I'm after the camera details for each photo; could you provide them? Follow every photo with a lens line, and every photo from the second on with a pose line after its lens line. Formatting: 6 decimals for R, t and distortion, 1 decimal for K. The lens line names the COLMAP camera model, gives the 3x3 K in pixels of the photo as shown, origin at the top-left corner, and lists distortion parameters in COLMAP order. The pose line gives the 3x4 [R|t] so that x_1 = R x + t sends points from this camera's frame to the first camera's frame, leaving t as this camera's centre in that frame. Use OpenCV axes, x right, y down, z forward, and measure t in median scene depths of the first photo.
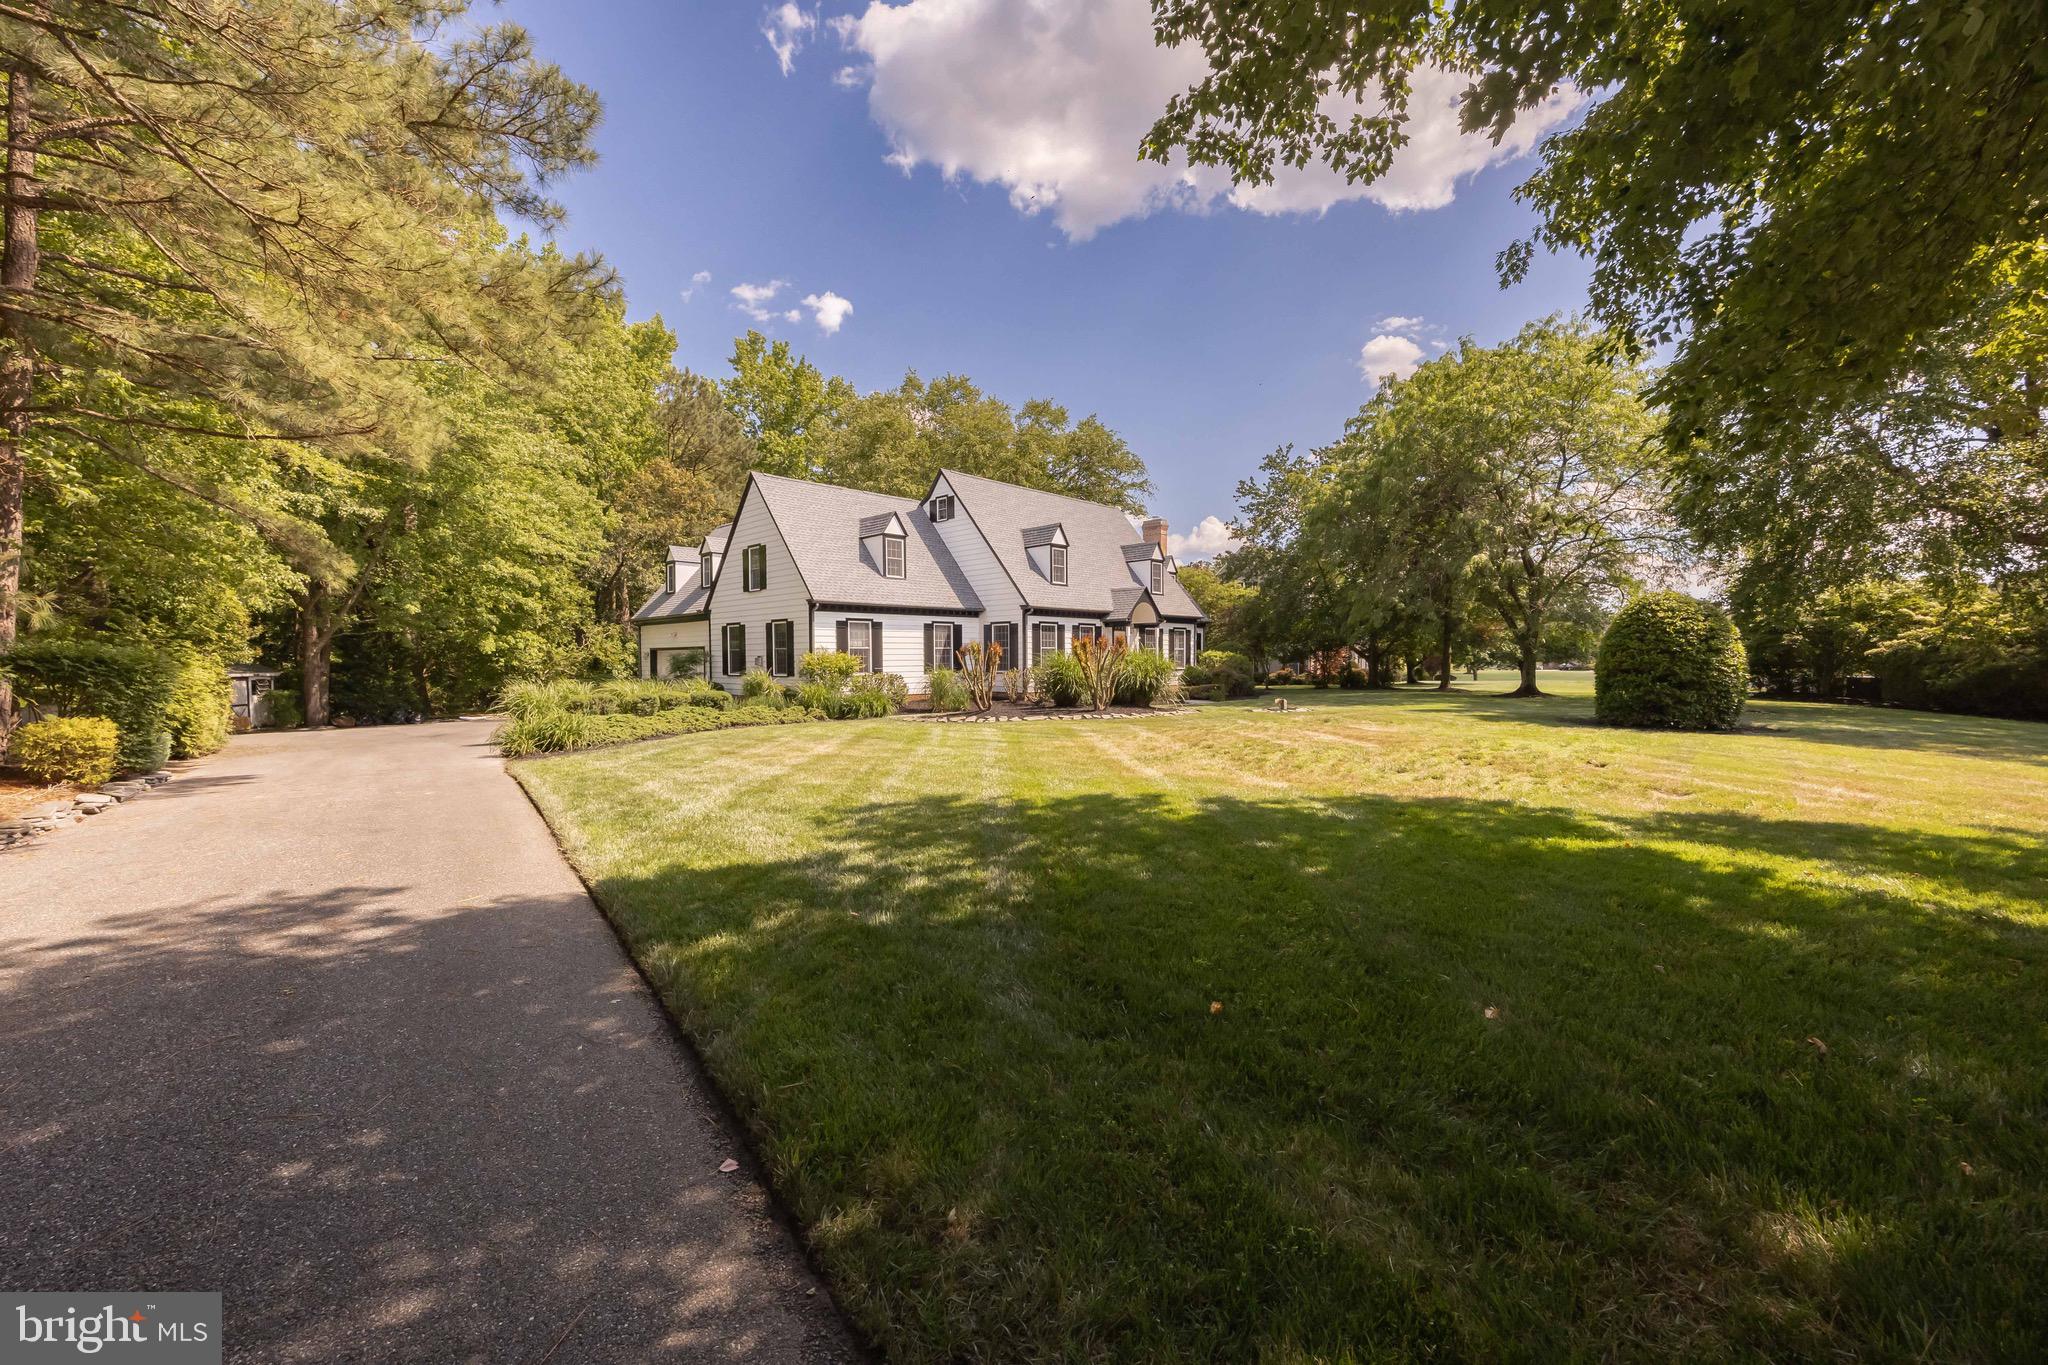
lens RADIAL K [[790.7, 0, 1024.0], [0, 790.7, 682.5], [0, 0, 1]] dist [-0.001155, 0.000012]
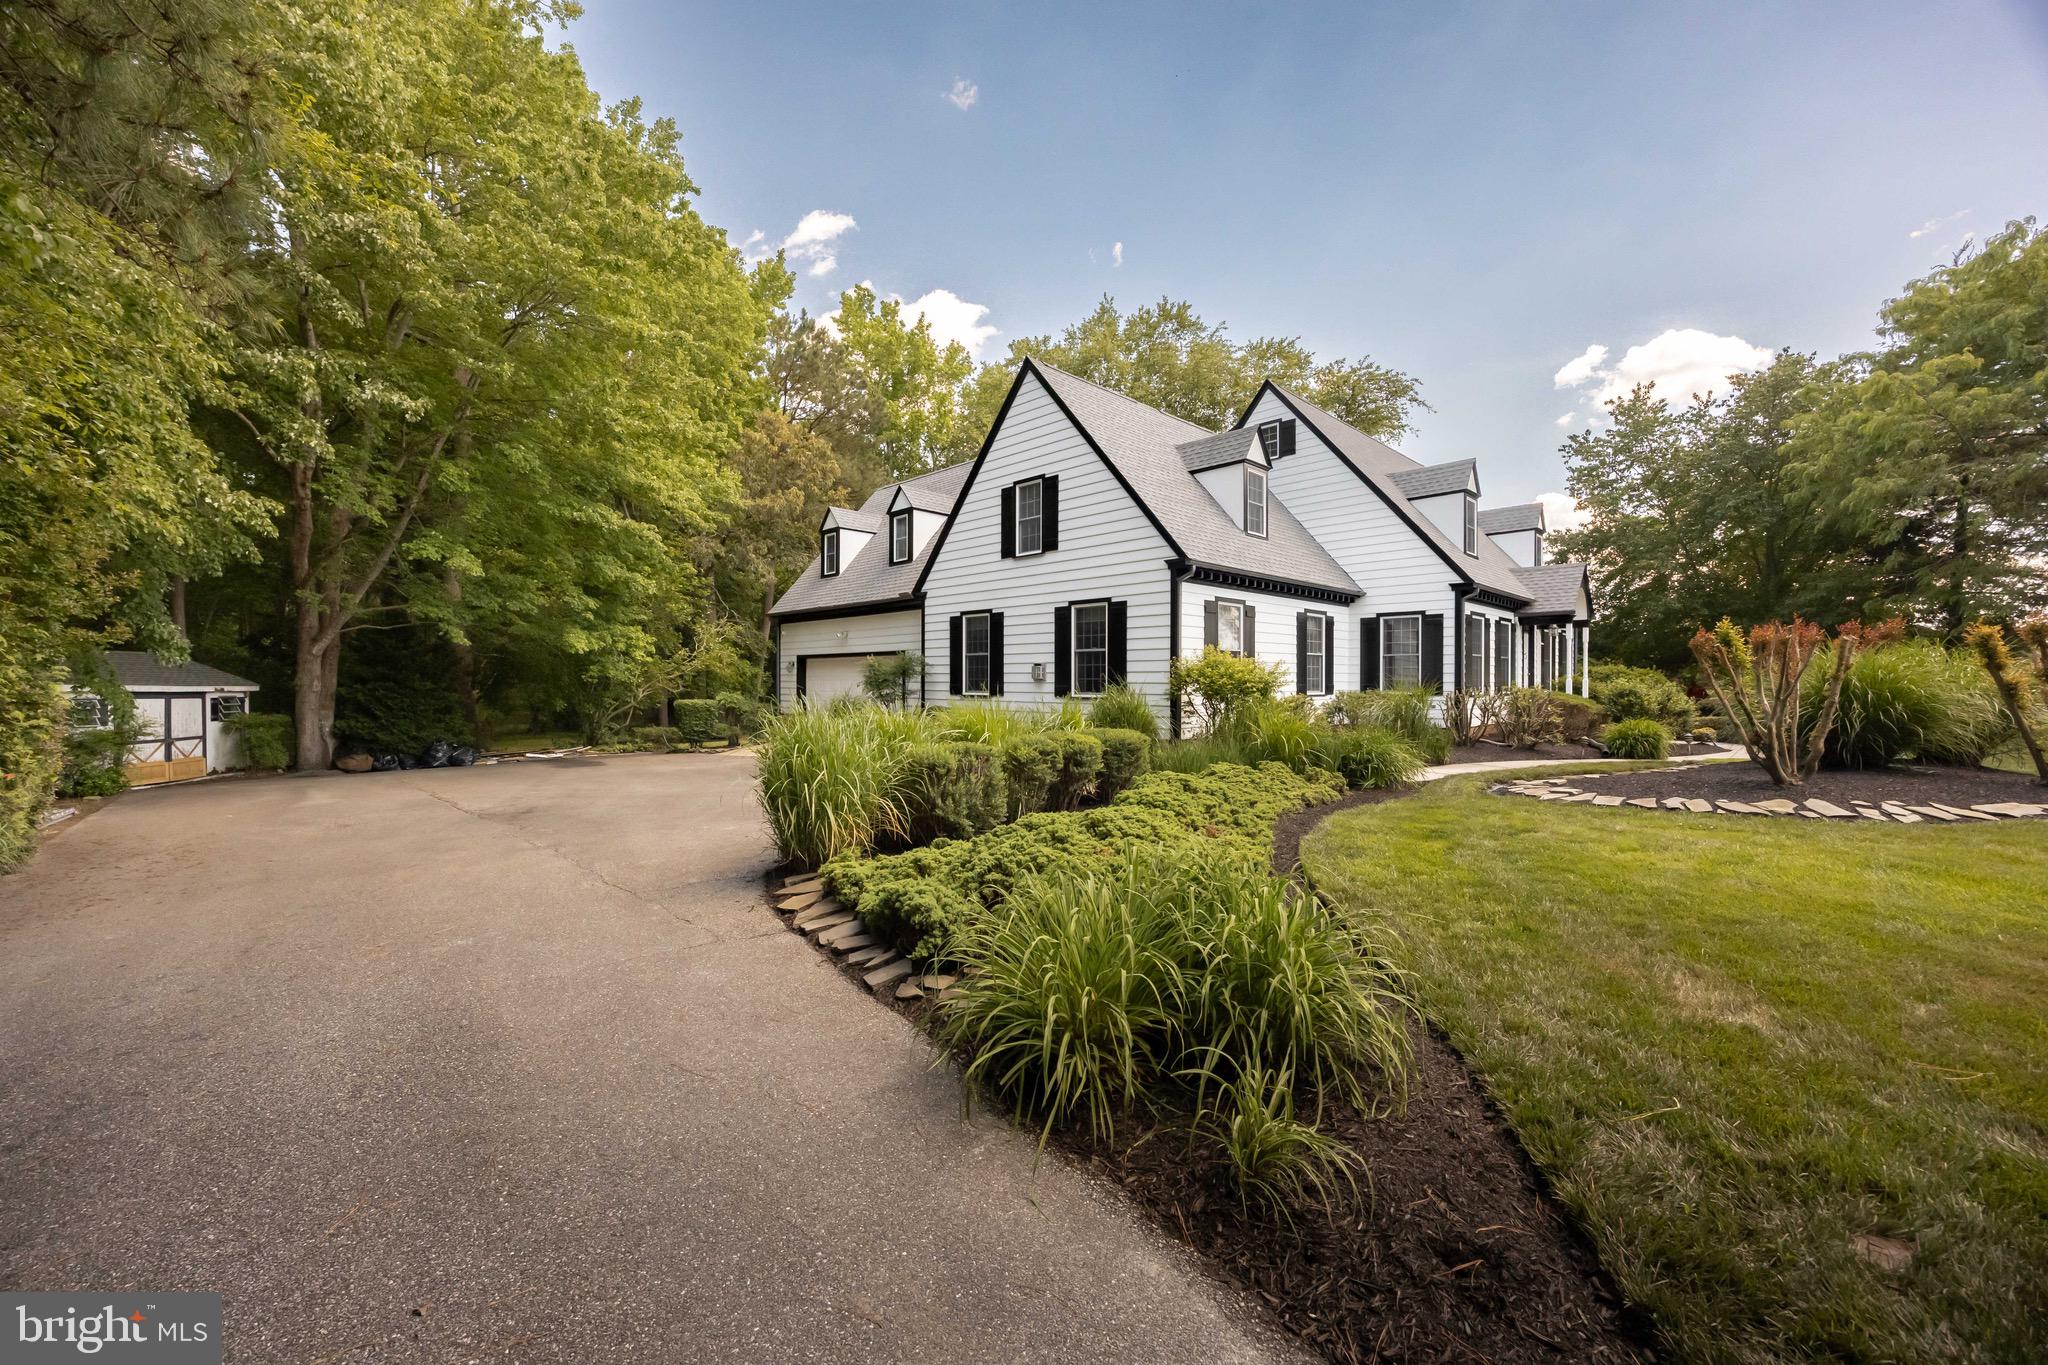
lens RADIAL K [[776.0, 0, 1020.2], [0, 776.0, 685.2], [0, 0, 1]] dist [0.000511, -0.000017]
pose [[0.999656, 0.009003, -0.024617, -0.307376], [-0.009558, 0.999701, -0.022526, -0.003617], [0.024407, 0.022754, 0.999443, 0.384082]]
